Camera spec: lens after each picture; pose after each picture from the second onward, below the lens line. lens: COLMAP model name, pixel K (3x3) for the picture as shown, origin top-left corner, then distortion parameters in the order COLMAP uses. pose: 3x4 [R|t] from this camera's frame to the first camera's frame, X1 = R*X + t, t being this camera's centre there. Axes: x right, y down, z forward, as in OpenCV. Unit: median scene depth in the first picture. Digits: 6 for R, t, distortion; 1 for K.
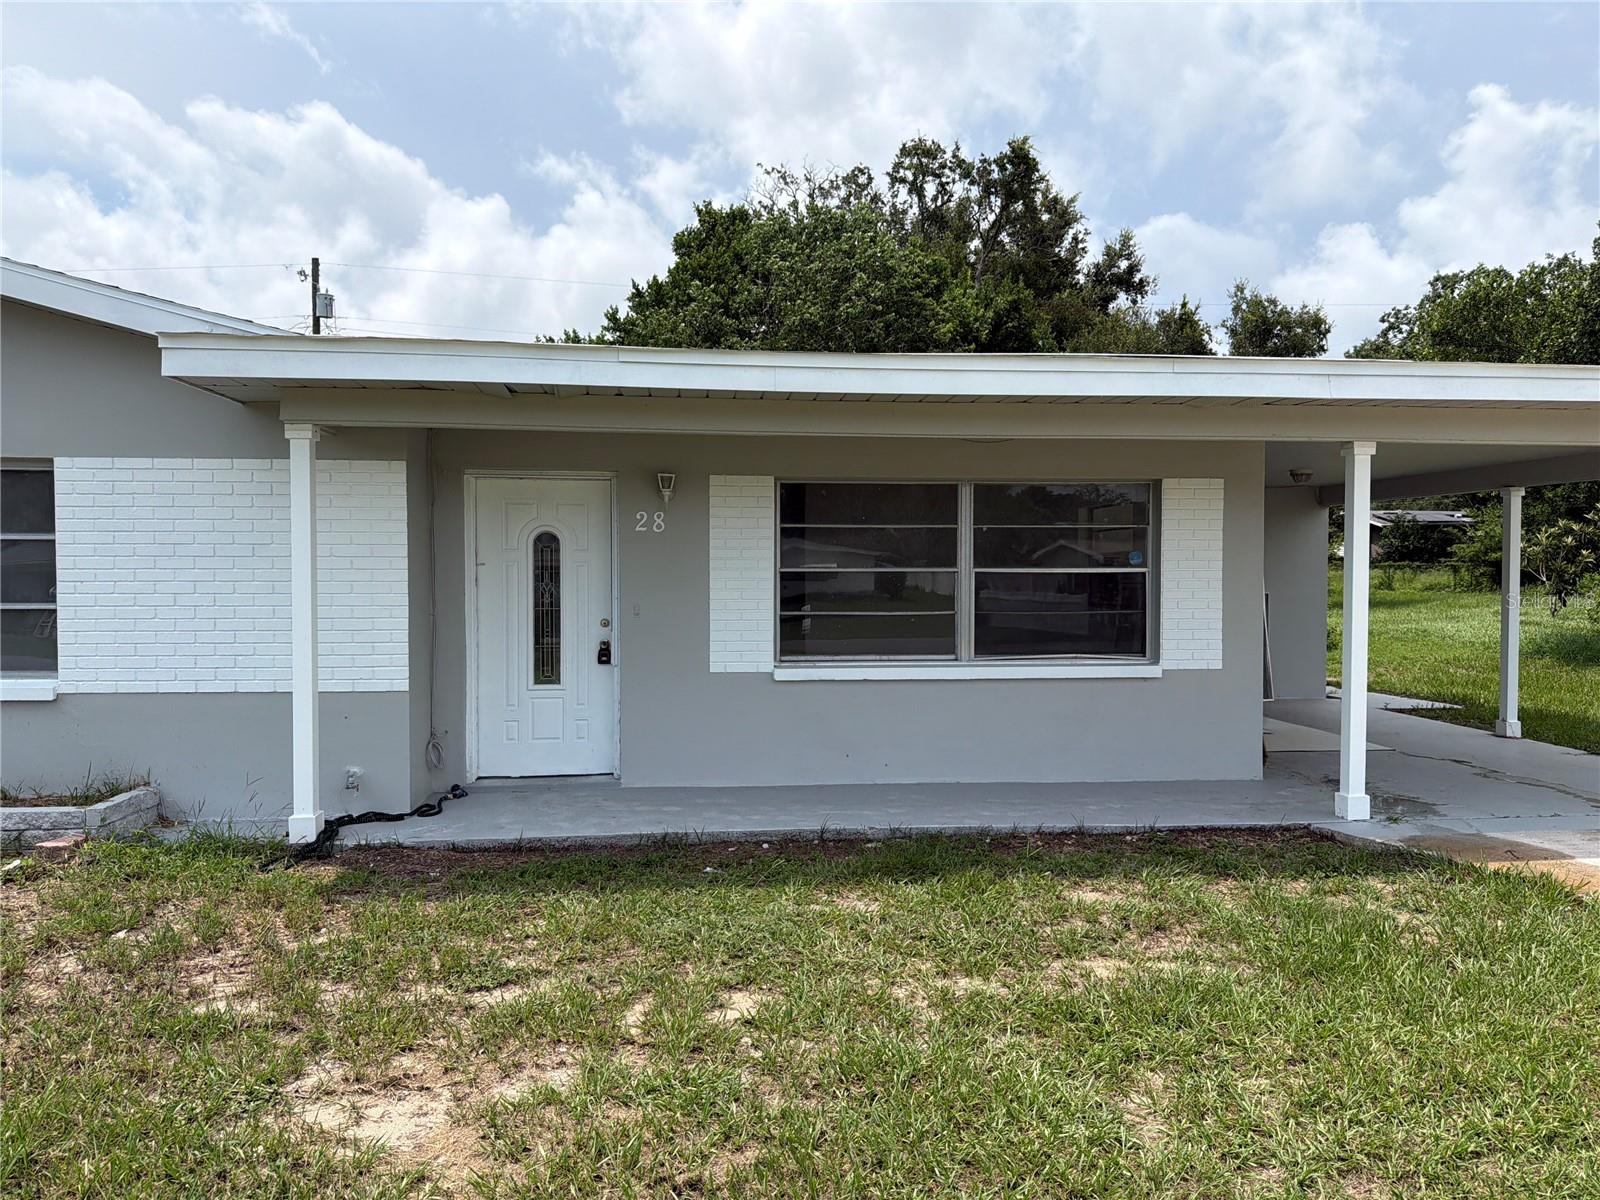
lens RADIAL K [[1105.5, 0, 809.5], [0, 1105.5, 612.2], [0, 0, 1]] dist [0.003708, -0.021649]
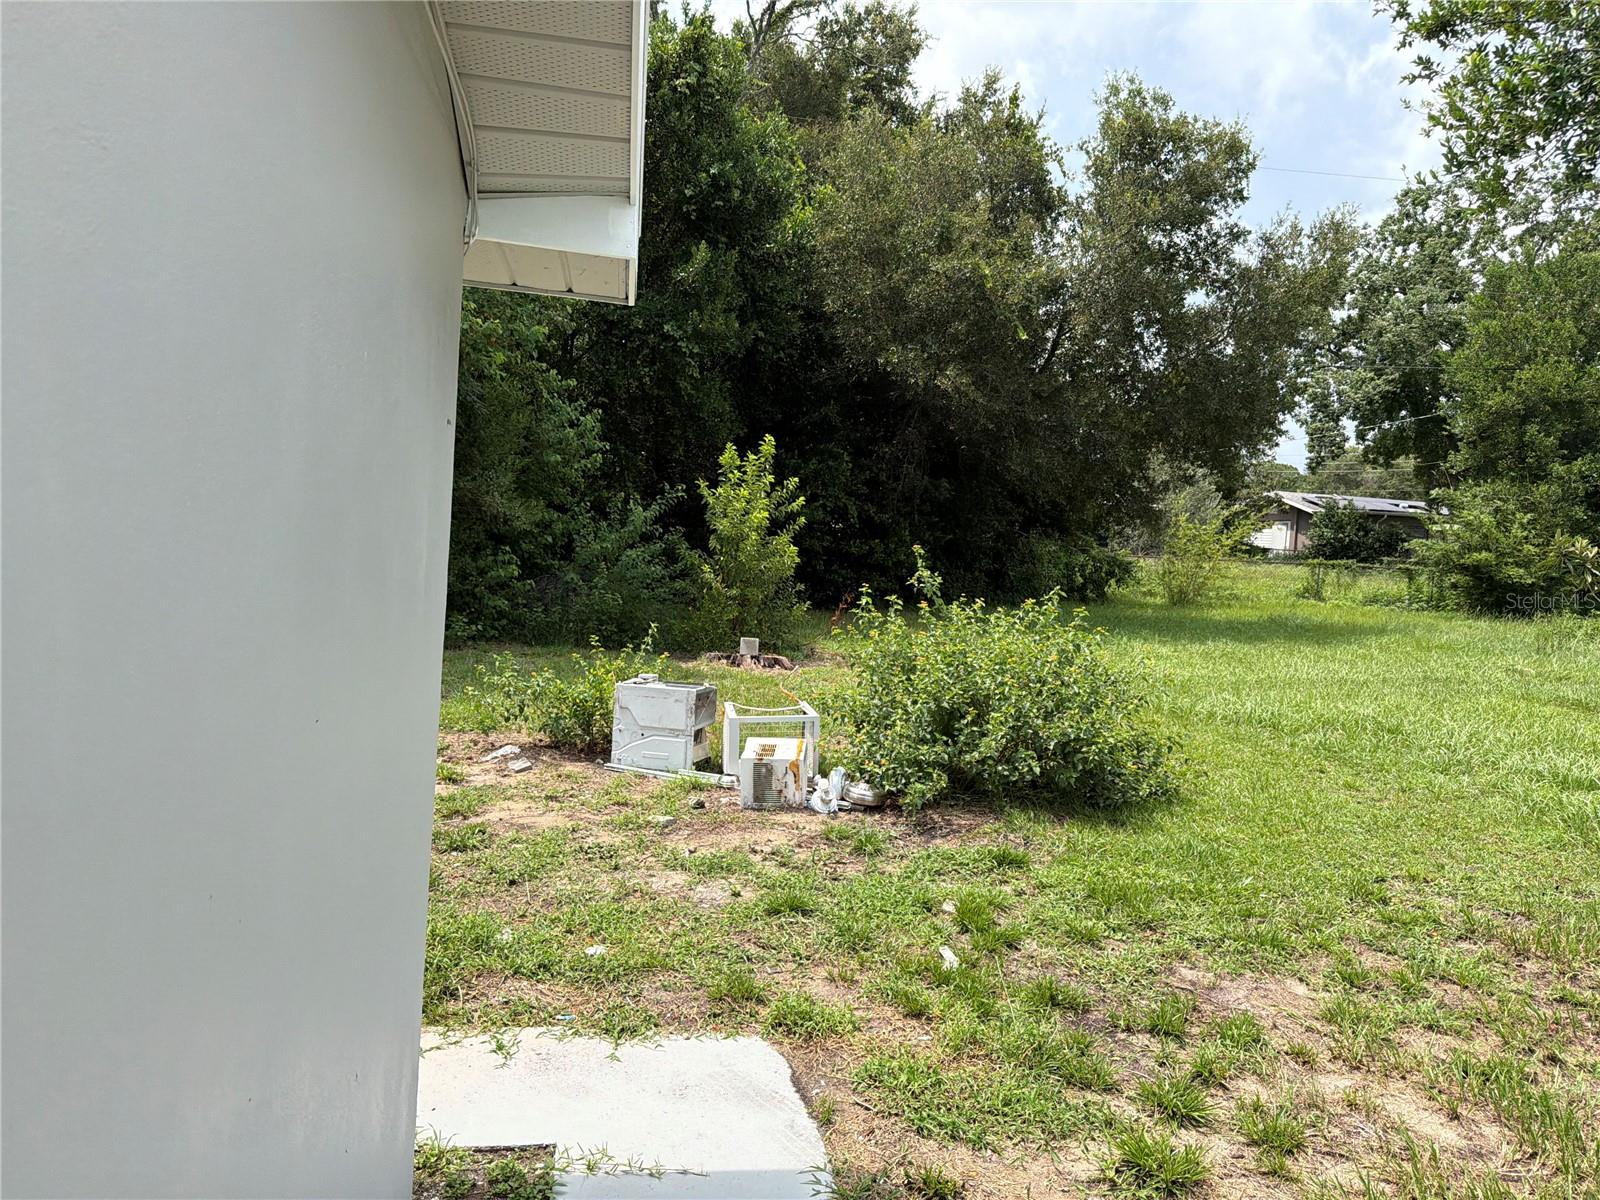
lens RADIAL K [[1105.5, 0, 809.5], [0, 1105.5, 612.2], [0, 0, 1]] dist [0.003708, -0.021649]
pose [[0.996868, 0.054463, 0.057335, 0.818194], [-0.056544, 0.997775, 0.035332, -0.087079], [-0.055283, -0.038463, 0.997730, 1.590844]]
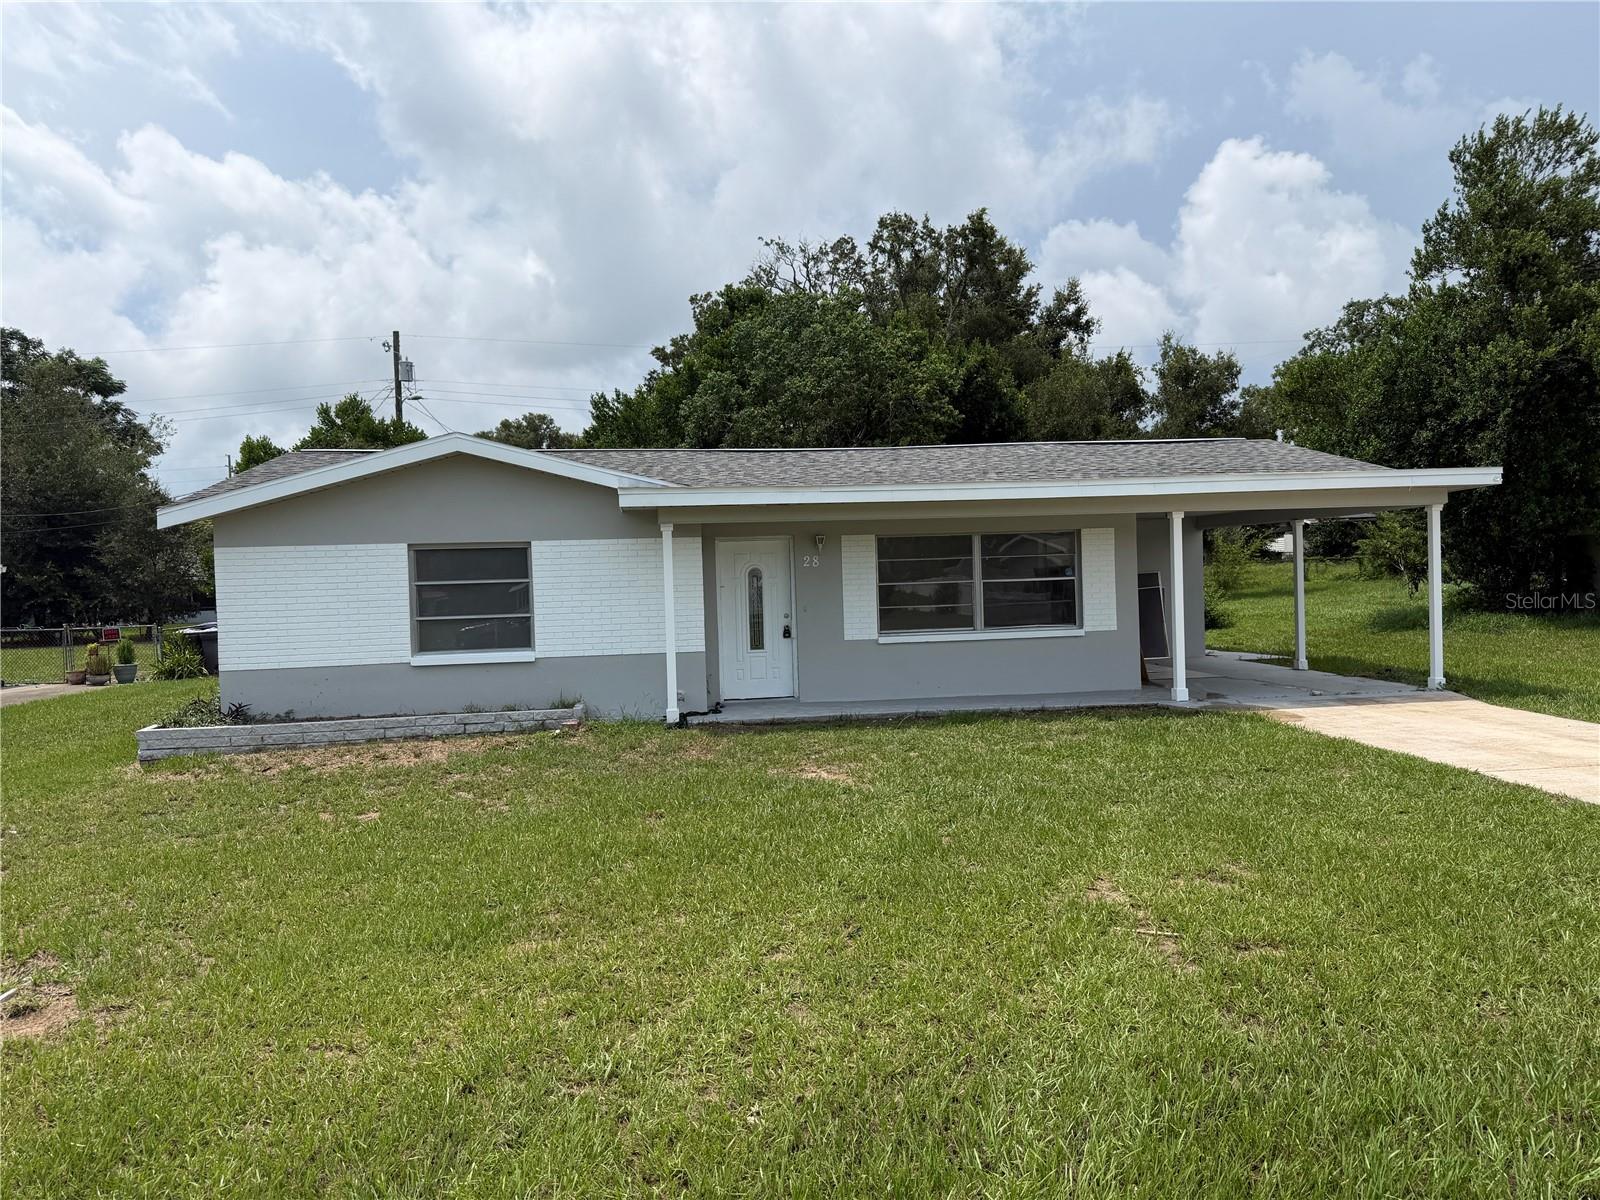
lens RADIAL K [[1129.0, 0, 799.6], [0, 1129.0, 570.3], [0, 0, 1]] dist [0.031491, -0.001300]
pose [[0.999217, -0.031530, 0.023899, -0.209637], [0.032559, 0.998502, -0.043982, 0.017525], [-0.022476, 0.044726, 0.998746, -0.924789]]
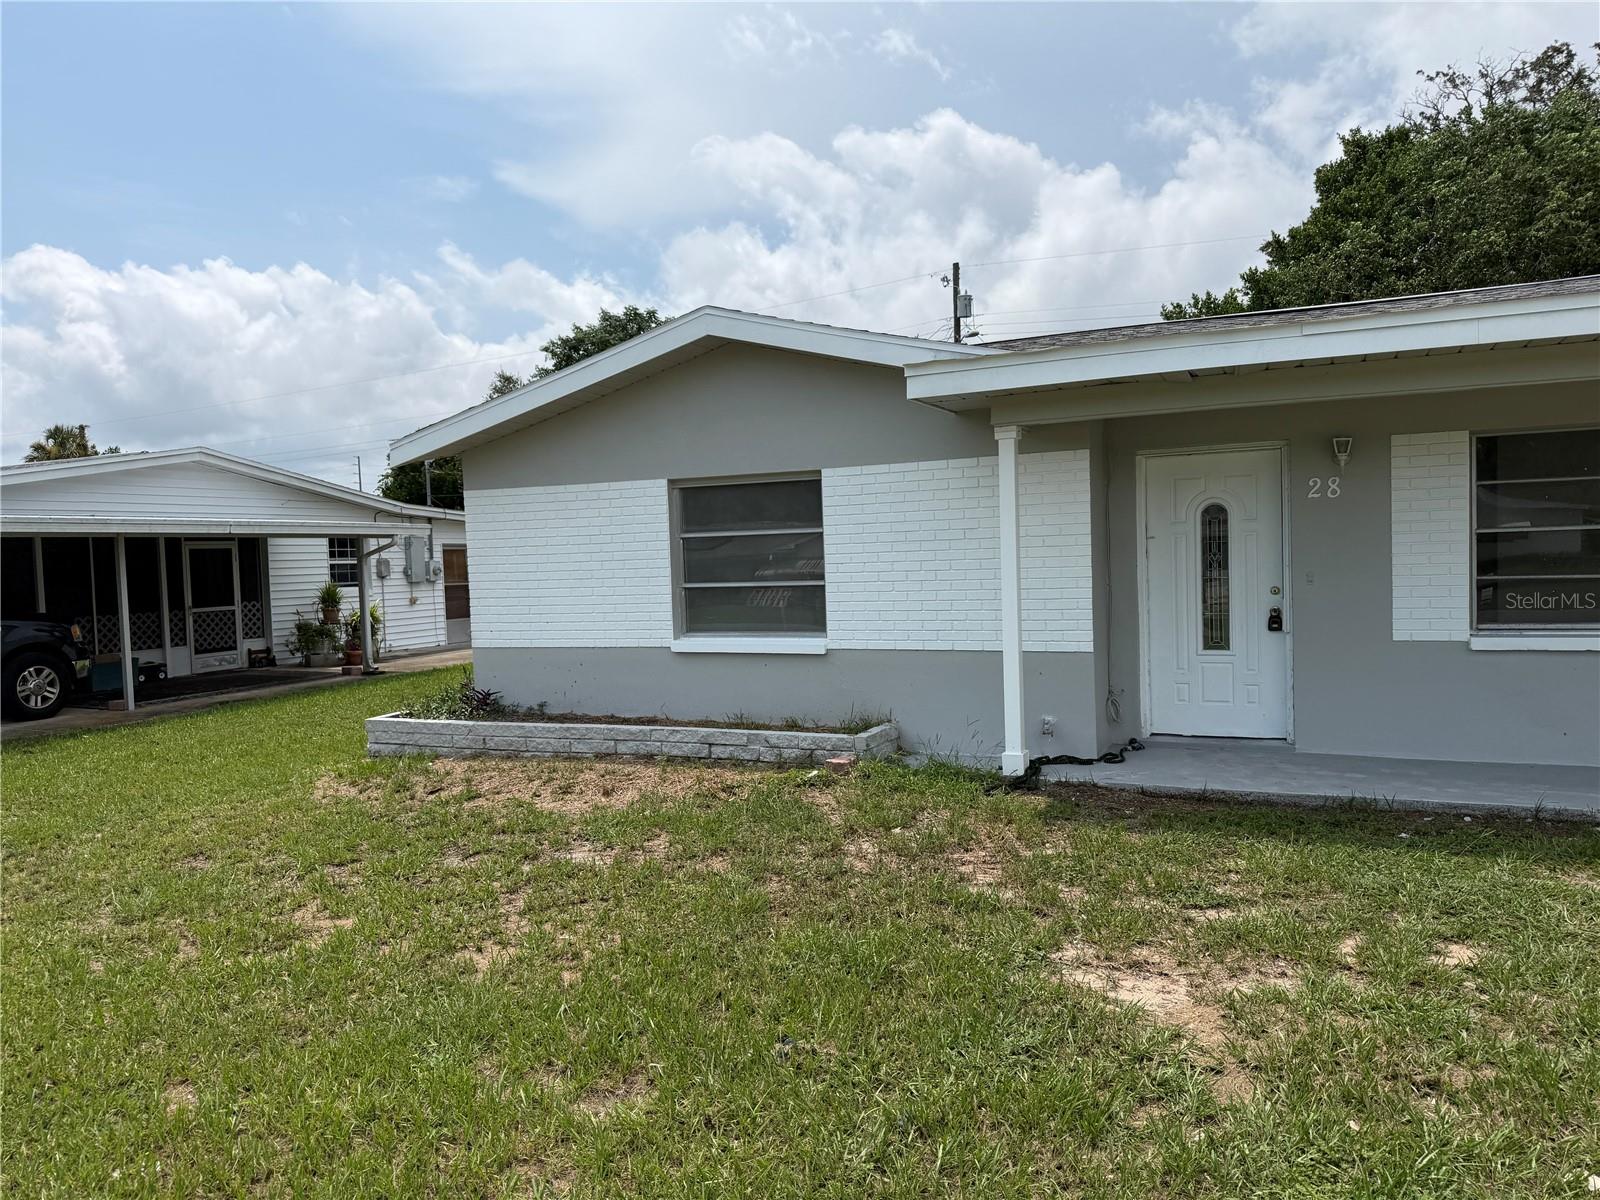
lens RADIAL K [[1108.6, 0, 800.0], [0, 1108.6, 600.0], [0, 0, 1]] dist [0.044806, -0.055090]
pose [[0.852656, -0.007535, -0.522419, -0.021072], [0.014529, 0.999851, 0.009291, 0.002082], [0.522271, -0.015512, 0.852639, -0.113397]]
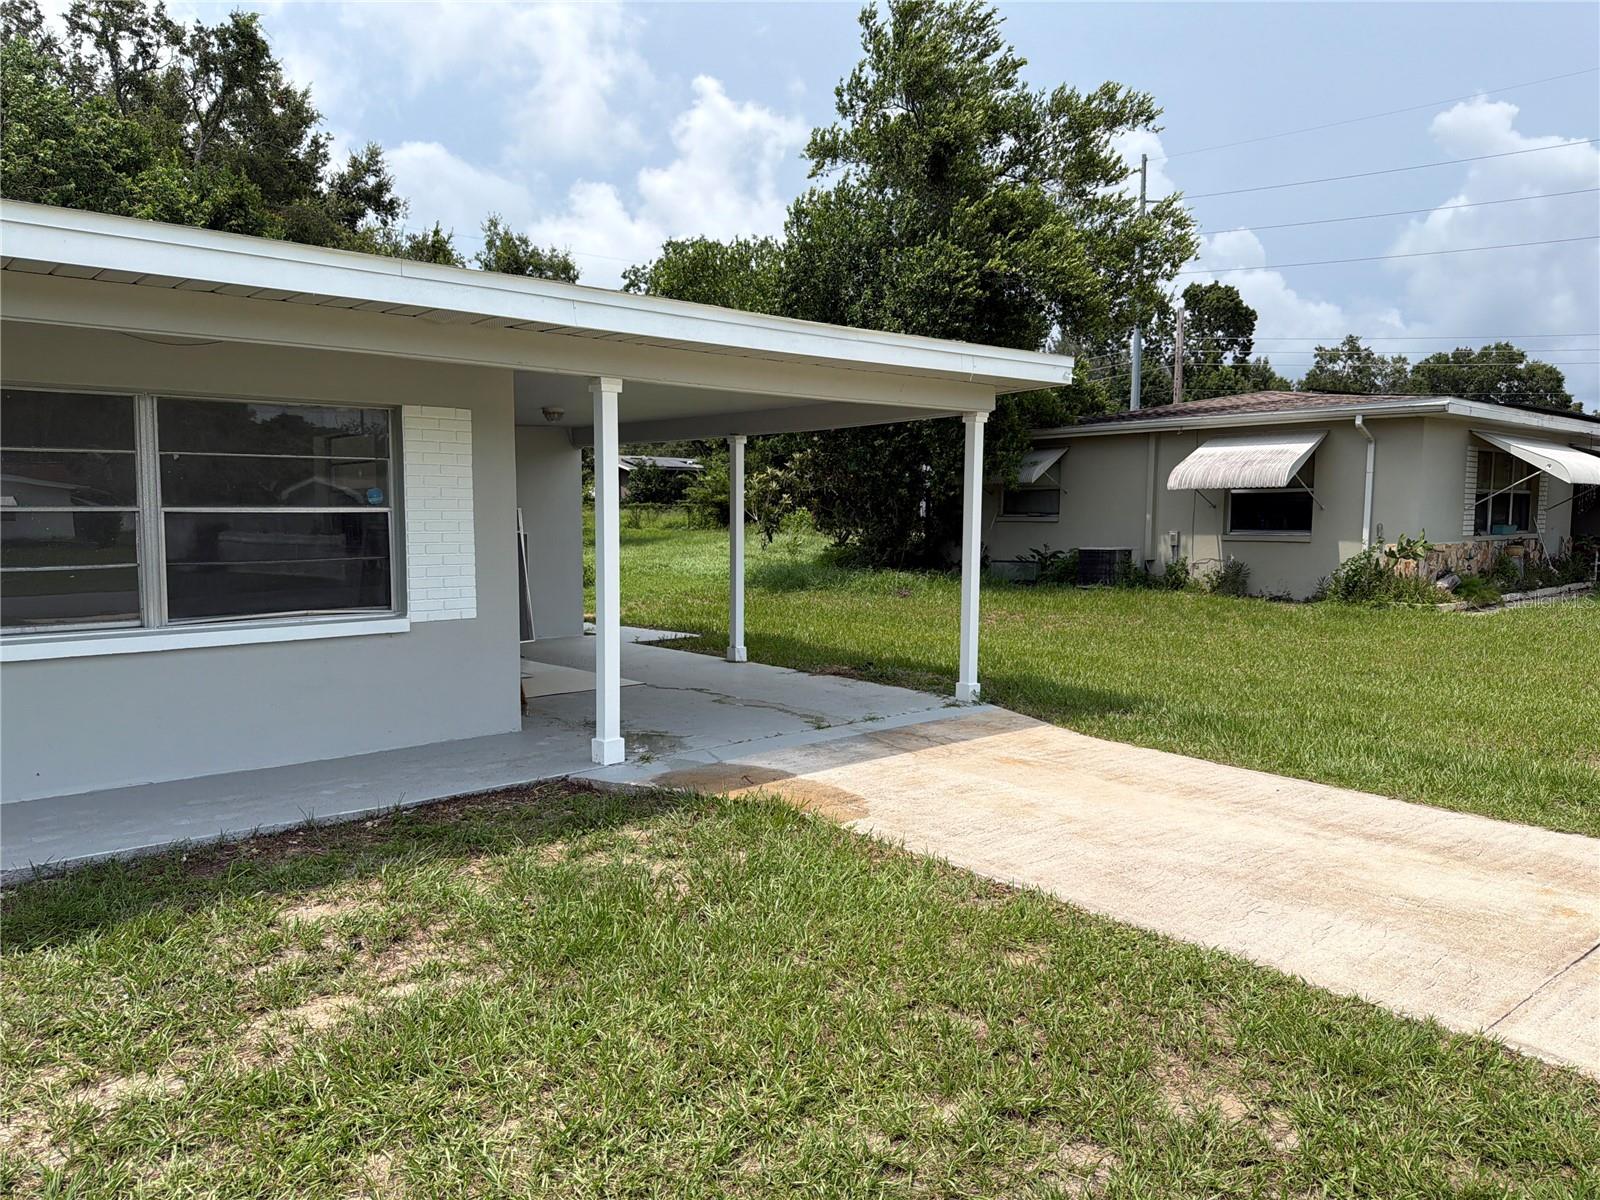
lens RADIAL K [[1105.5, 0, 809.5], [0, 1105.5, 612.2], [0, 0, 1]] dist [0.003708, -0.021649]
pose [[0.803952, -0.053087, 0.592320, 0.052046], [0.020402, 0.997883, 0.061744, -0.003906], [-0.594344, -0.037555, 0.803334, 0.093772]]
